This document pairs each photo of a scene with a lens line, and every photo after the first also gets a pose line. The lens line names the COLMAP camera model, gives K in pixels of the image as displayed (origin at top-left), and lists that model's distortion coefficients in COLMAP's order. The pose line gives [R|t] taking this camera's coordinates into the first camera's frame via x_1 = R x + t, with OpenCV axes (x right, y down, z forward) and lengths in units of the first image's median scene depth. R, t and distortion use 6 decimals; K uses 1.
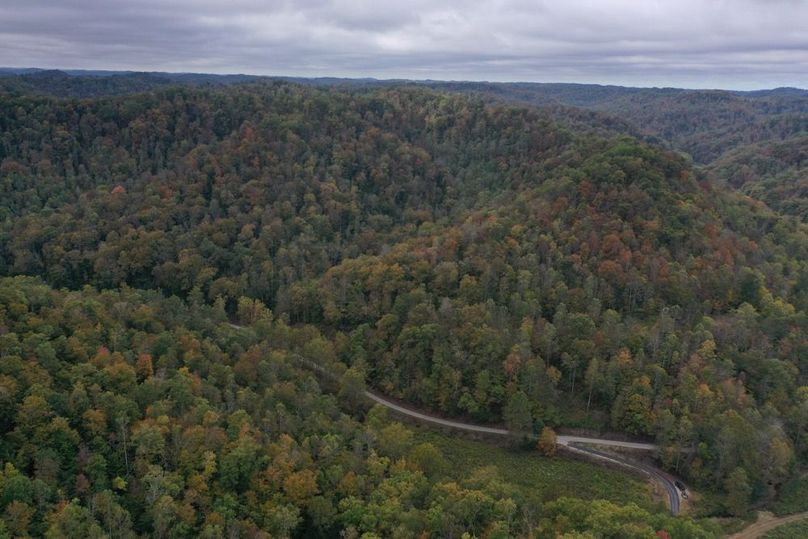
lens RADIAL K [[636.9, 0, 402.2], [0, 636.9, 275.4], [0, 0, 1]] dist [0.026547, -0.013947]
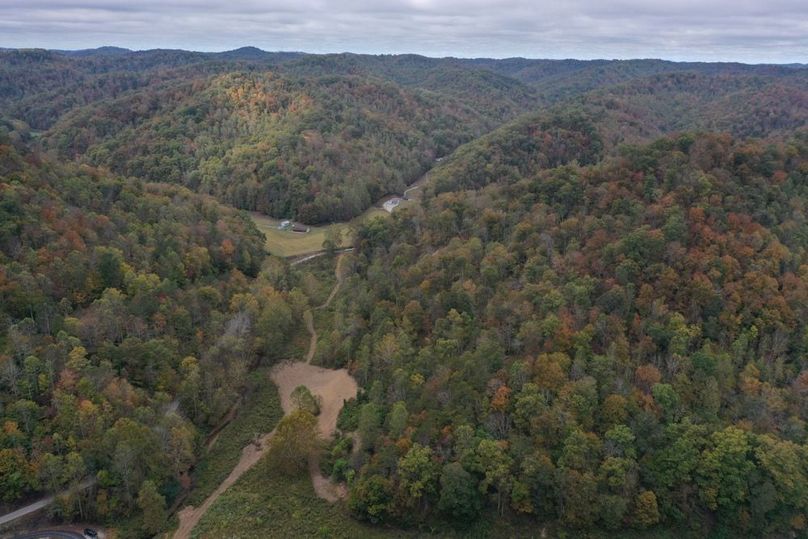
lens RADIAL K [[636.9, 0, 406.0], [0, 636.9, 269.2], [0, 0, 1]] dist [0.026547, -0.013947]
pose [[0.595455, -0.270782, 0.756380, 0.083694], [0.233614, 0.959163, 0.159467, -0.021127], [-0.768673, 0.081746, 0.634397, 0.078048]]
